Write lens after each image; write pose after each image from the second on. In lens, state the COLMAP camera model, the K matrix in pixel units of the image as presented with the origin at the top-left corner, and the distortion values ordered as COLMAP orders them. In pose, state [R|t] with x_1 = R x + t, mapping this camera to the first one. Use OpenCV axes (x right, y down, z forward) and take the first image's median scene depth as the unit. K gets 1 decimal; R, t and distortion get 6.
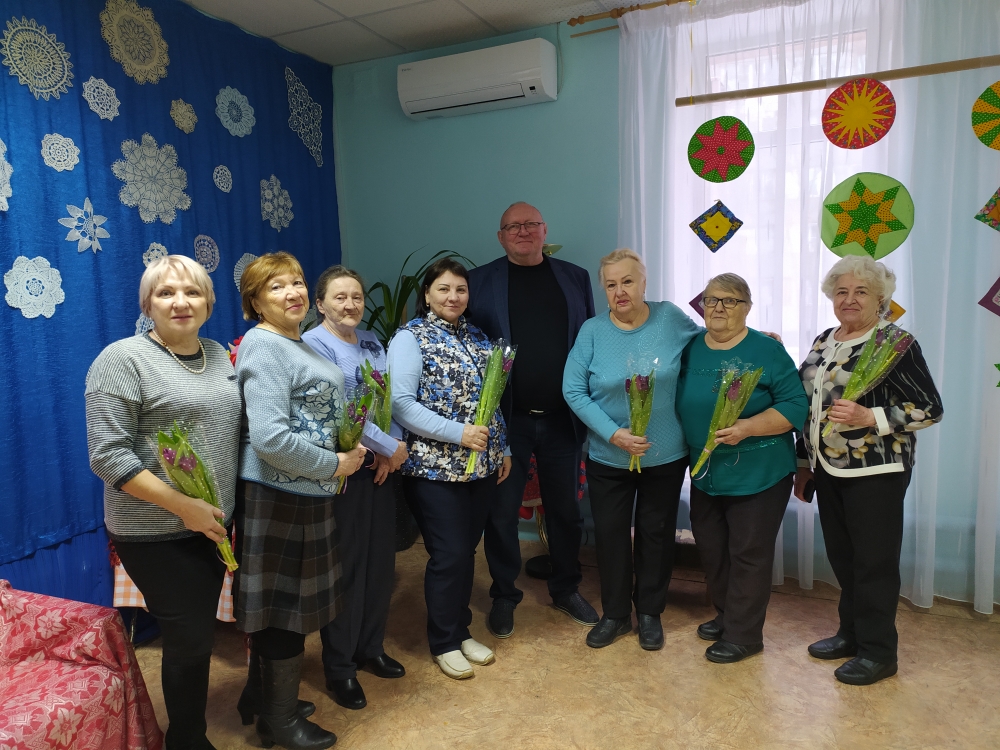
lens RADIAL K [[762.9, 0, 491.5], [0, 762.9, 372.3], [0, 0, 1]] dist [0.009087, -0.018353]
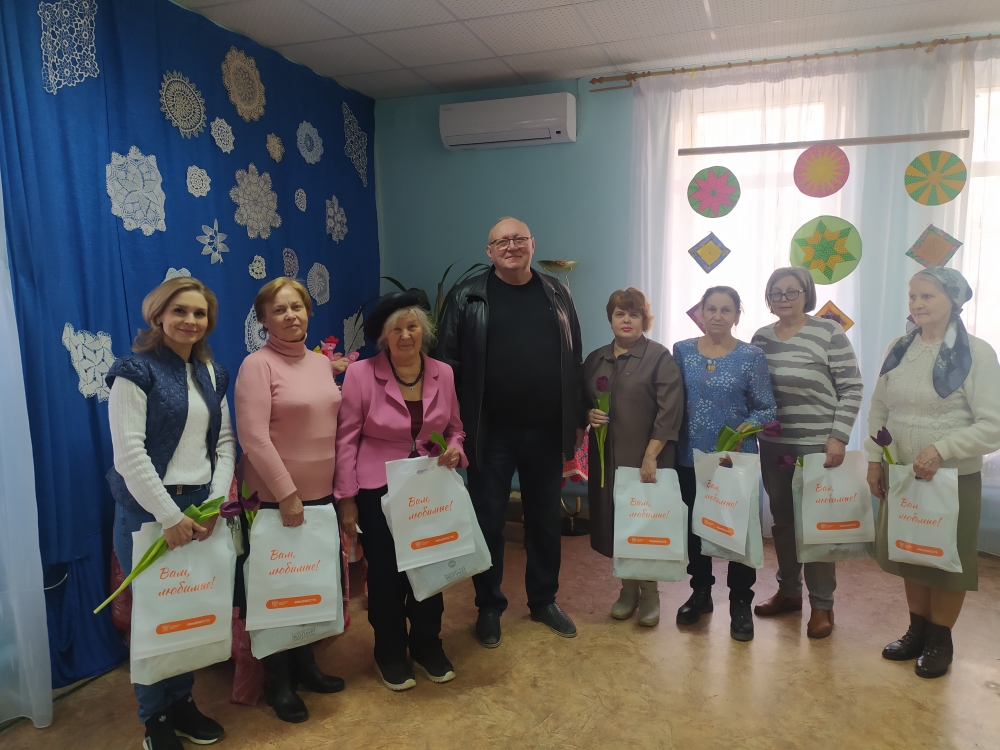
lens RADIAL K [[762.9, 0, 494.1], [0, 762.9, 372.7], [0, 0, 1]] dist [0.009087, -0.018353]
pose [[0.994705, 0.008541, 0.102417, -0.188241], [-0.009472, 0.999918, 0.008604, 0.000210], [-0.102335, -0.009528, 0.994704, -0.222361]]
